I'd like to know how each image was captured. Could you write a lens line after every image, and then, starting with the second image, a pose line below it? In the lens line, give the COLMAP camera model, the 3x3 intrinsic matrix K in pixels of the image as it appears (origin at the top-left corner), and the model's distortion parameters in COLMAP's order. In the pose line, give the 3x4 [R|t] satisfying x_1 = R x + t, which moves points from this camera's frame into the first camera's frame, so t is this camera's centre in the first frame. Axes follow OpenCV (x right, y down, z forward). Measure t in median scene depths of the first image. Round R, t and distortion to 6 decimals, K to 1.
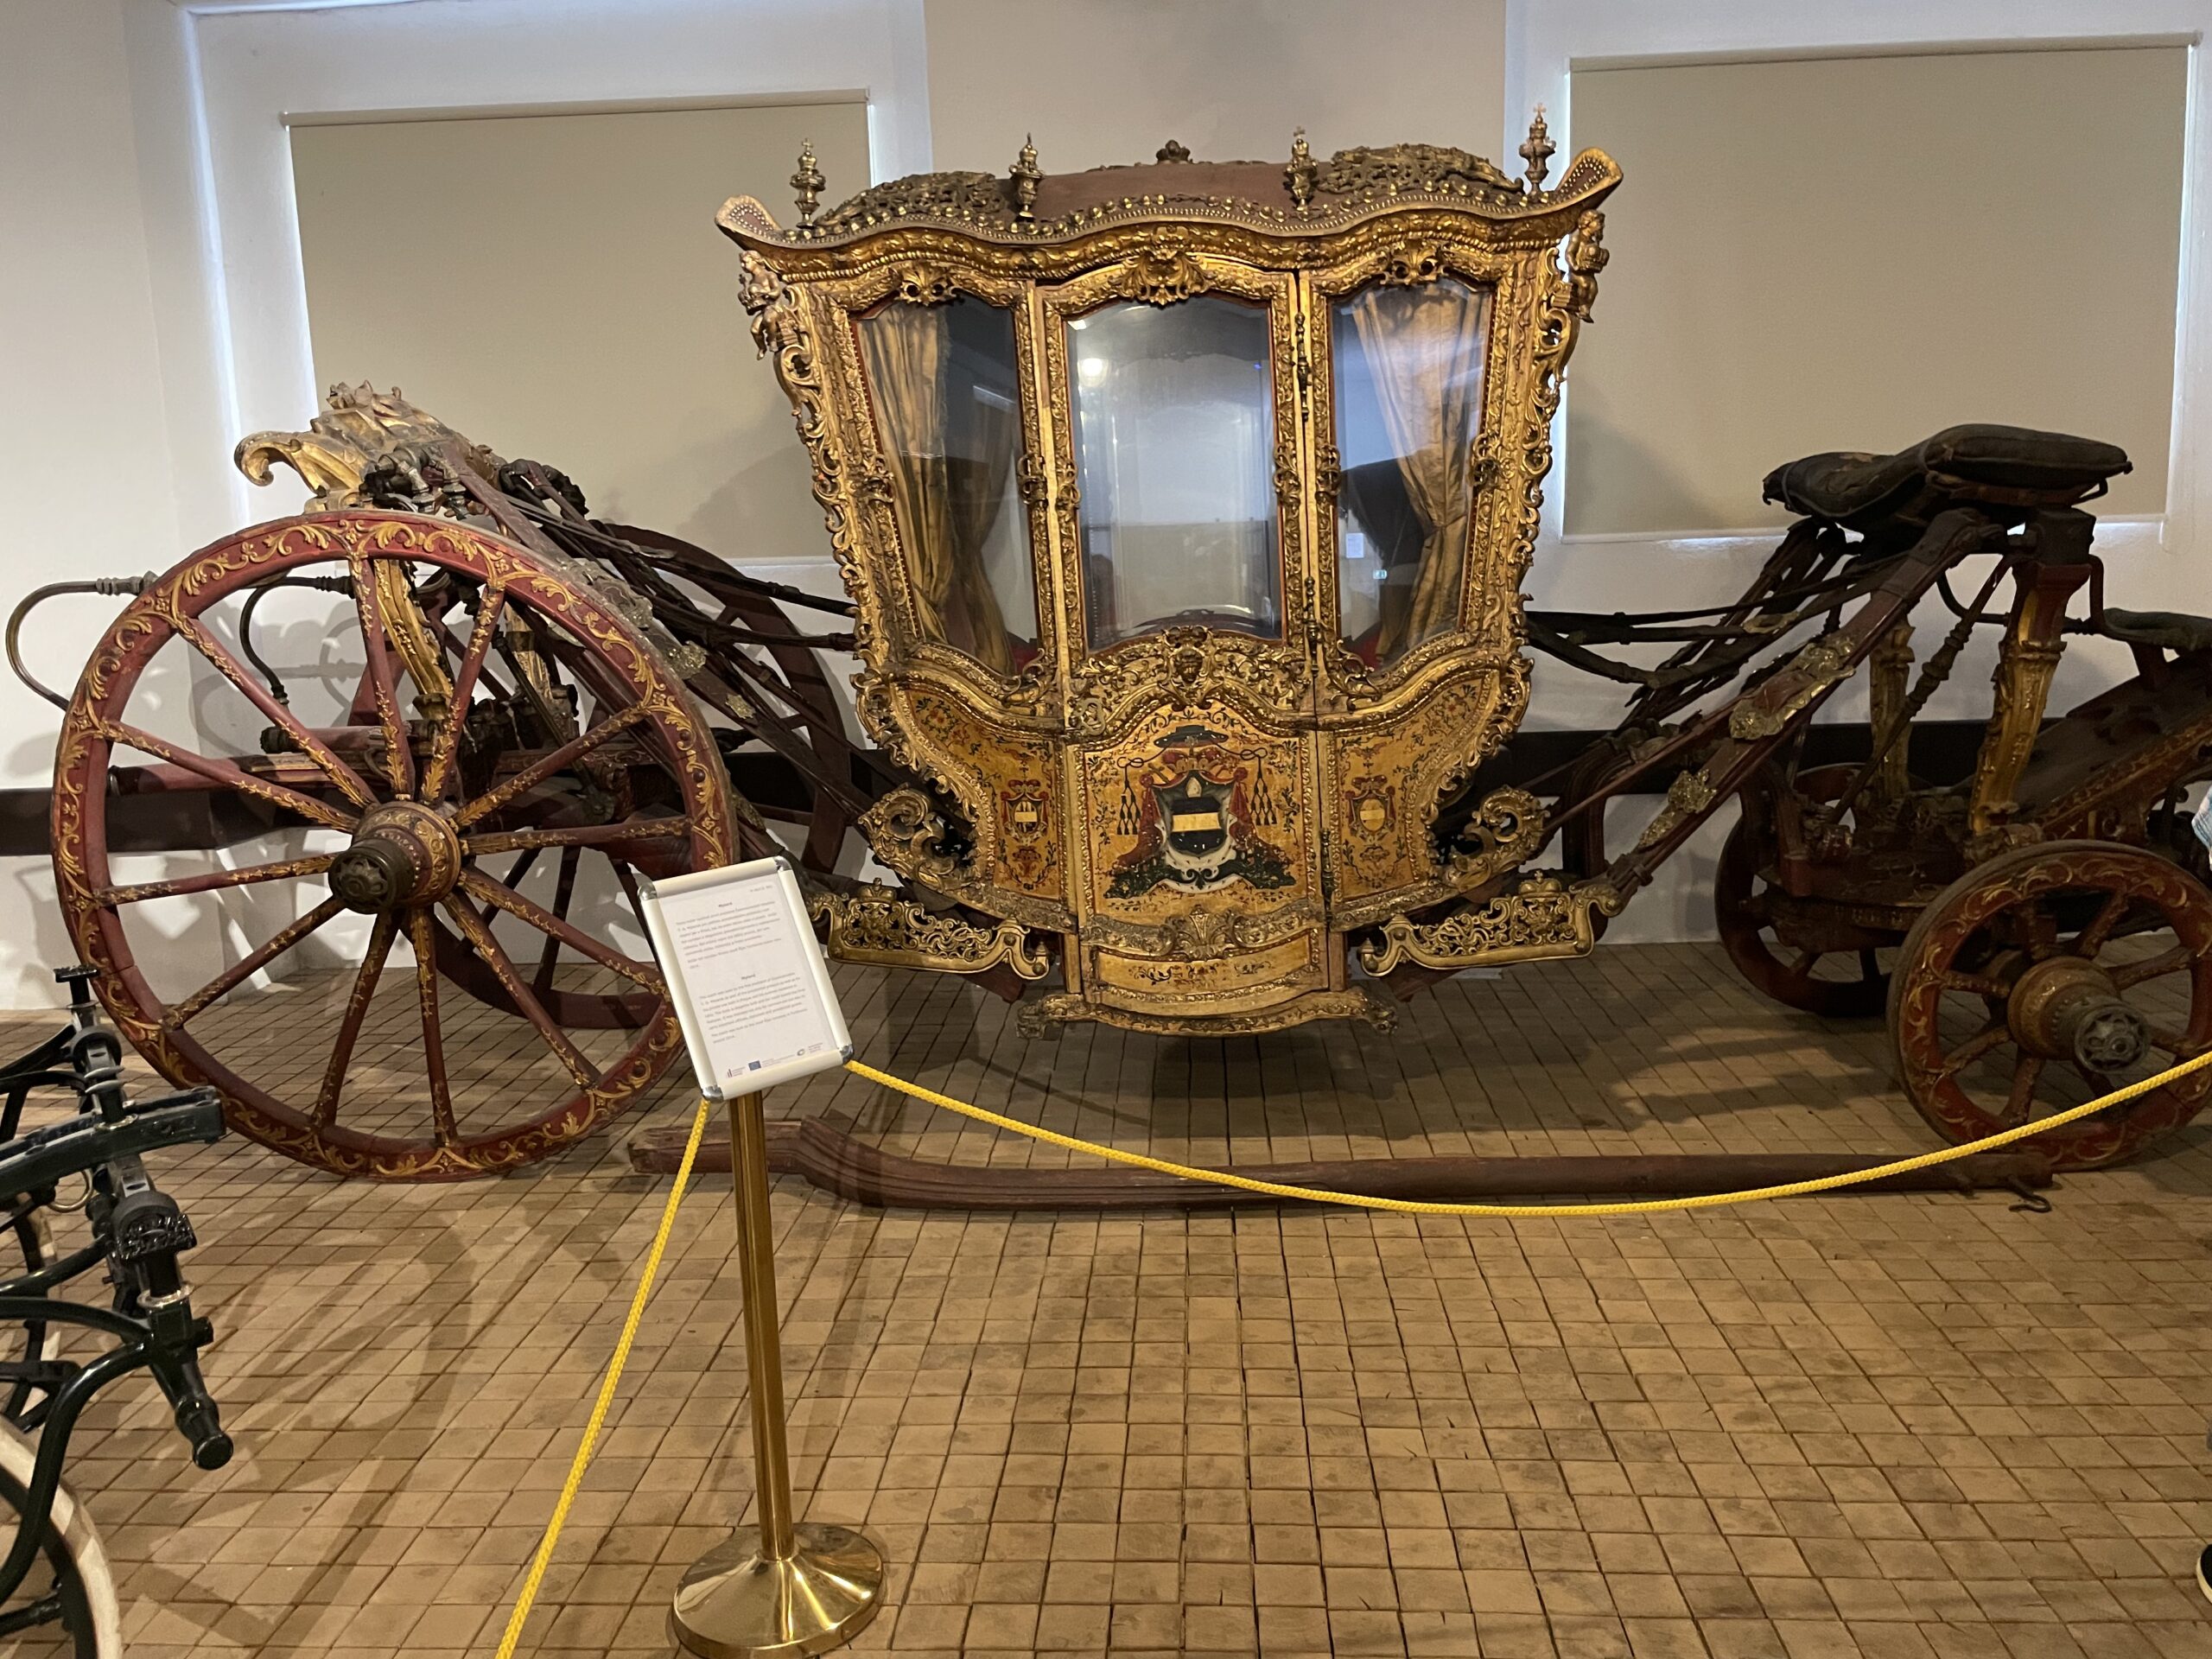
lens RADIAL K [[1686.6, 0, 1112.6], [0, 1686.6, 827.5], [0, 0, 1]] dist [0.092625, -0.133126]
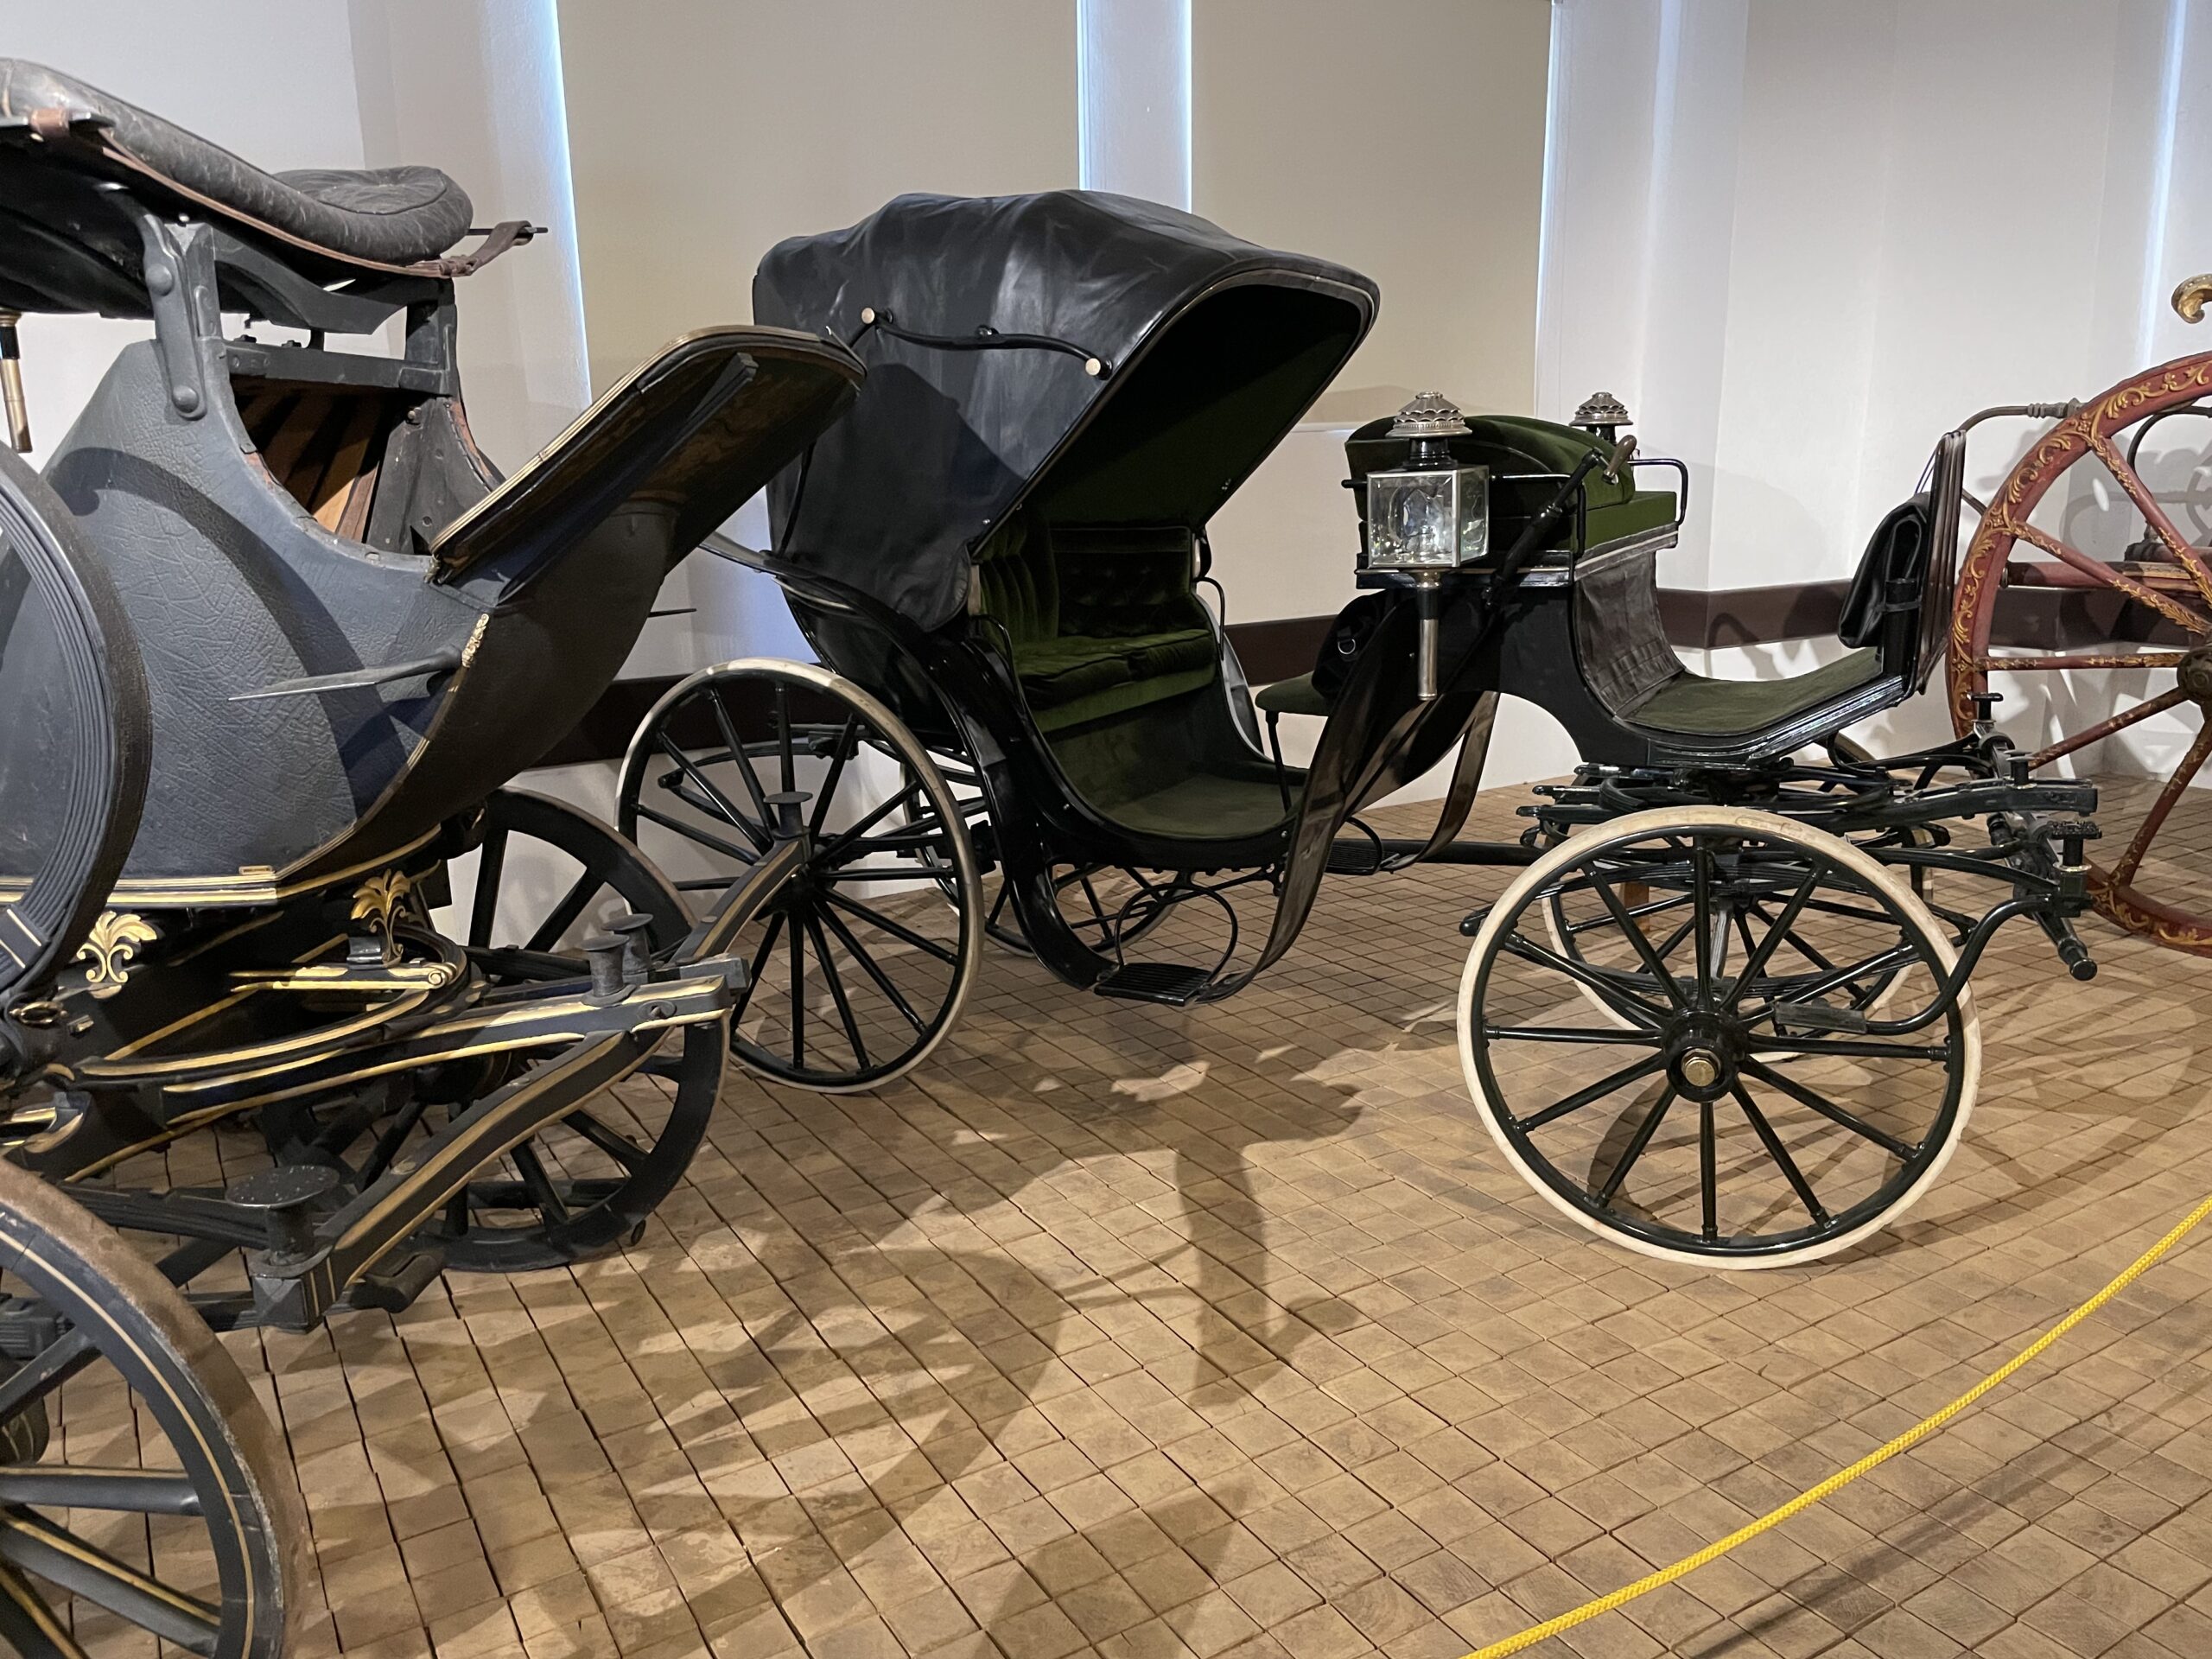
lens RADIAL K [[1686.6, 0, 1112.6], [0, 1686.6, 827.5], [0, 0, 1]] dist [0.092625, -0.133126]
pose [[0.567820, 0.206780, -0.796757, 0.071888], [-0.132597, 0.978270, 0.159391, 0.042867], [0.812403, 0.015142, 0.582900, -0.242213]]
